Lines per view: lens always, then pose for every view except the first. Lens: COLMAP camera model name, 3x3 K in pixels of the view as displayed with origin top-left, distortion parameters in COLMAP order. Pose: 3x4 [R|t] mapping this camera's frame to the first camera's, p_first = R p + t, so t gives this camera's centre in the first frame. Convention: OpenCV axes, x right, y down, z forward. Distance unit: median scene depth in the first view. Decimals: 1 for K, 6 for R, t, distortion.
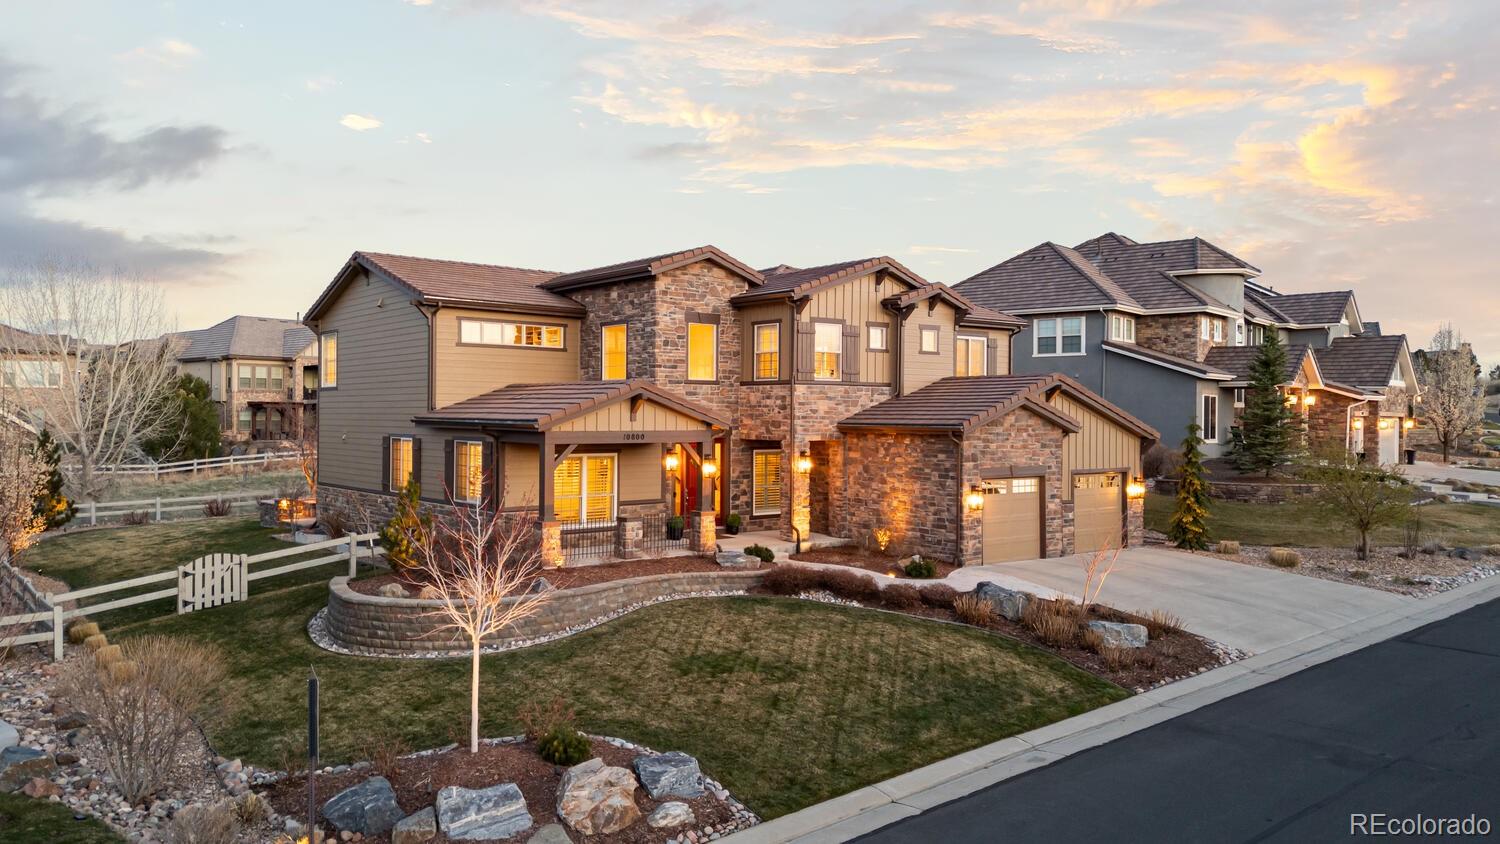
lens RADIAL K [[1064.3, 0, 753.4], [0, 1064.3, 359.3], [0, 0, 1]] dist [0.038862, -0.005160]
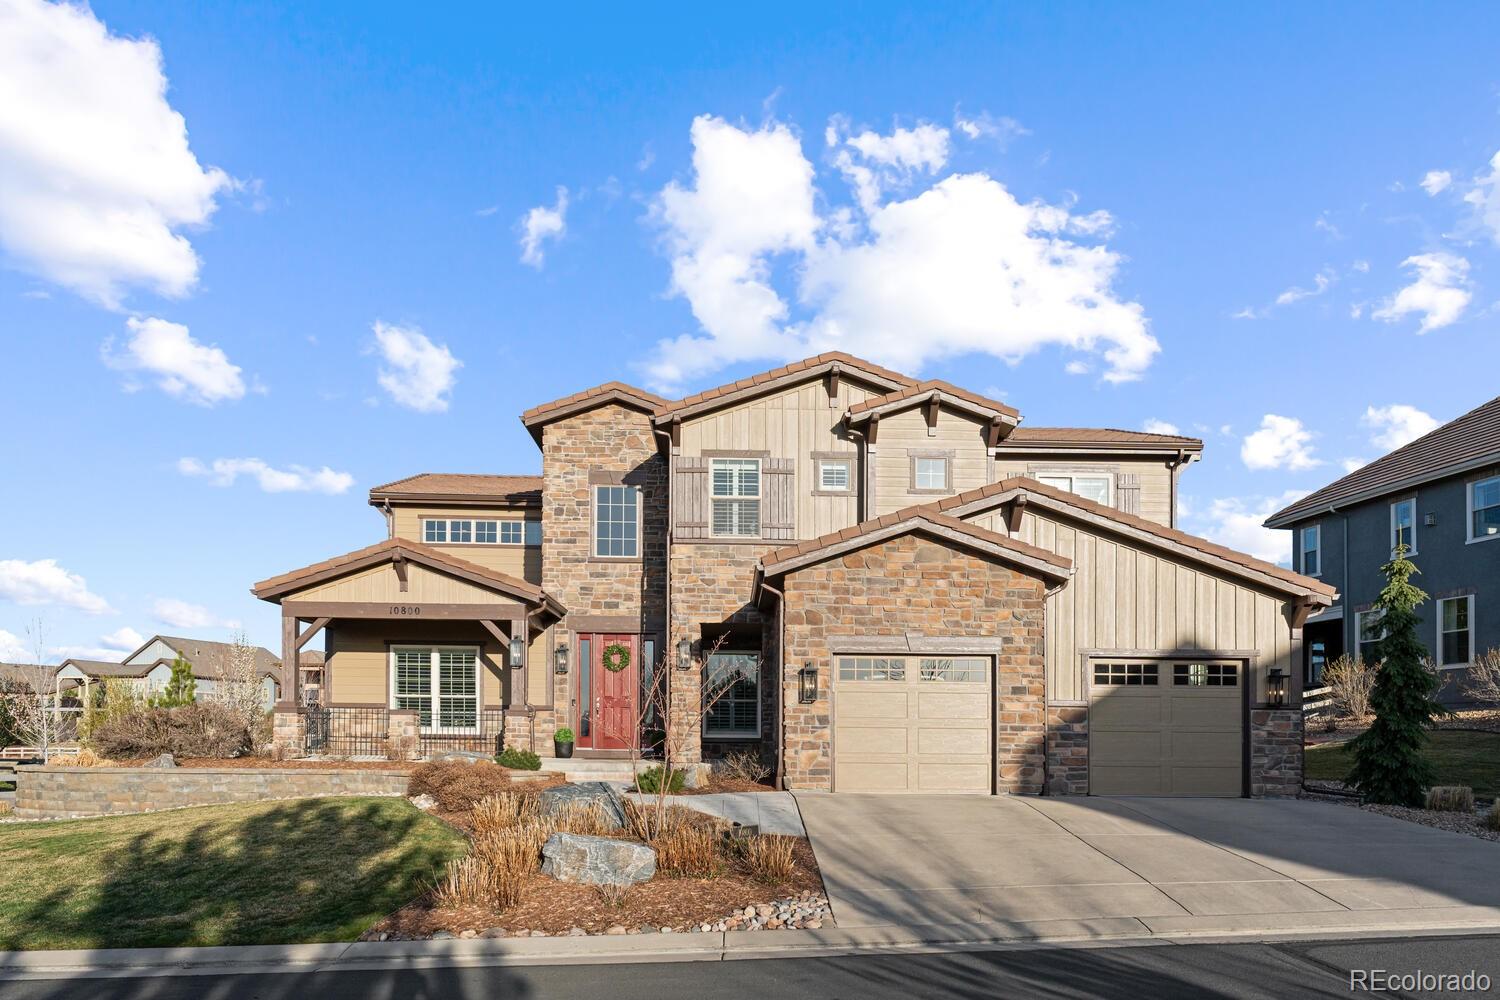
lens RADIAL K [[1063.9, 0, 744.7], [0, 1063.9, 703.3], [0, 0, 1]] dist [-0.033702, 0.029883]
pose [[0.800911, -0.017349, -0.598533, 0.495944], [0.027582, 0.999588, 0.007934, 0.123975], [0.598148, -0.022863, 0.801059, 0.440343]]
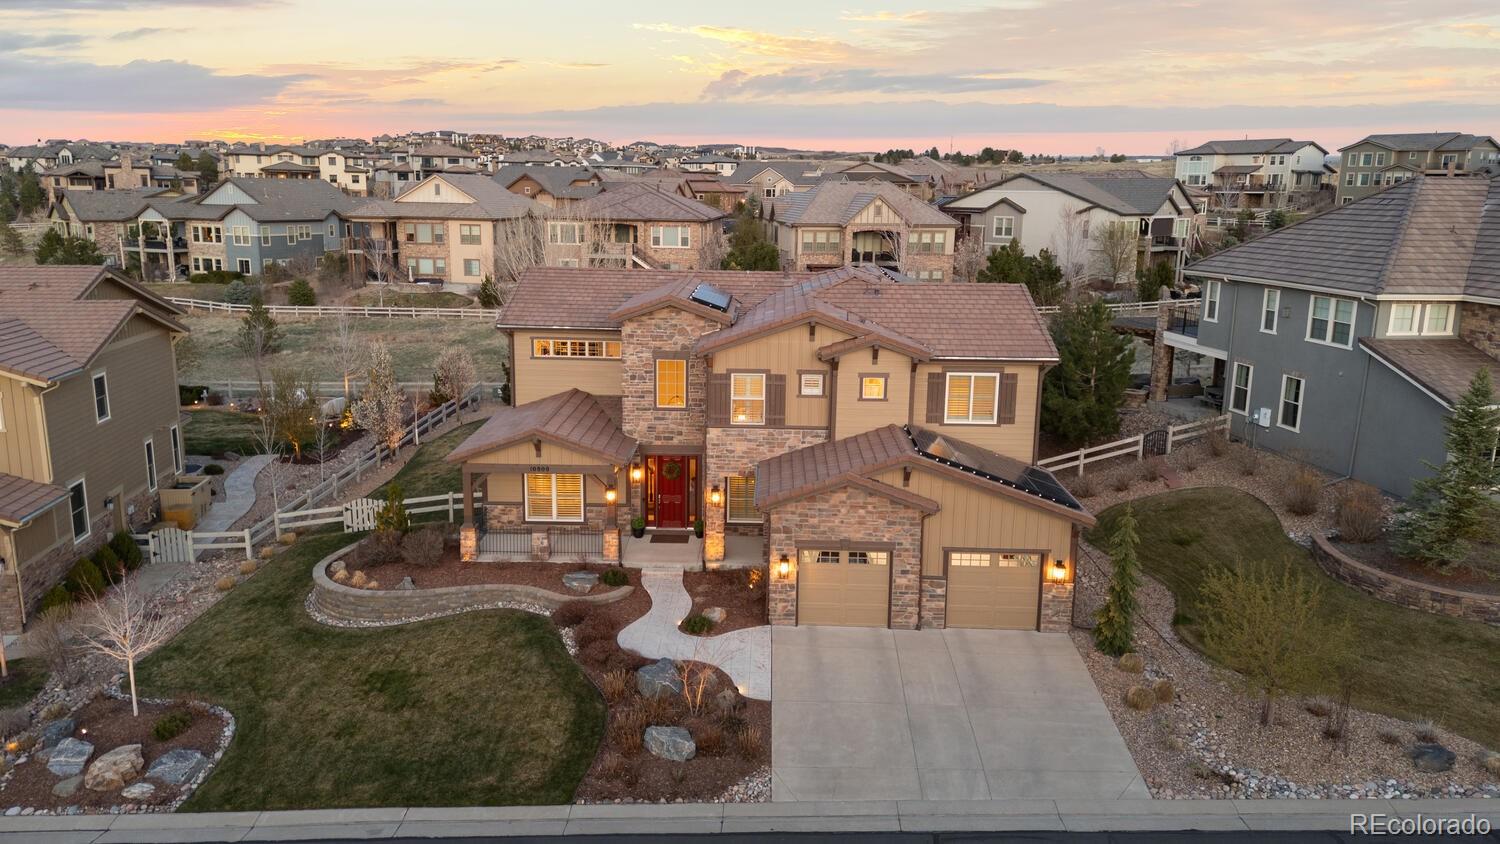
lens RADIAL K [[1064.3, 0, 753.4], [0, 1064.3, 359.3], [0, 0, 1]] dist [0.038862, -0.005160]
pose [[0.780328, 0.100550, -0.617233, 0.753633], [0.017500, 0.983092, 0.182274, -0.249011], [0.625125, -0.153035, 0.765375, 0.168842]]
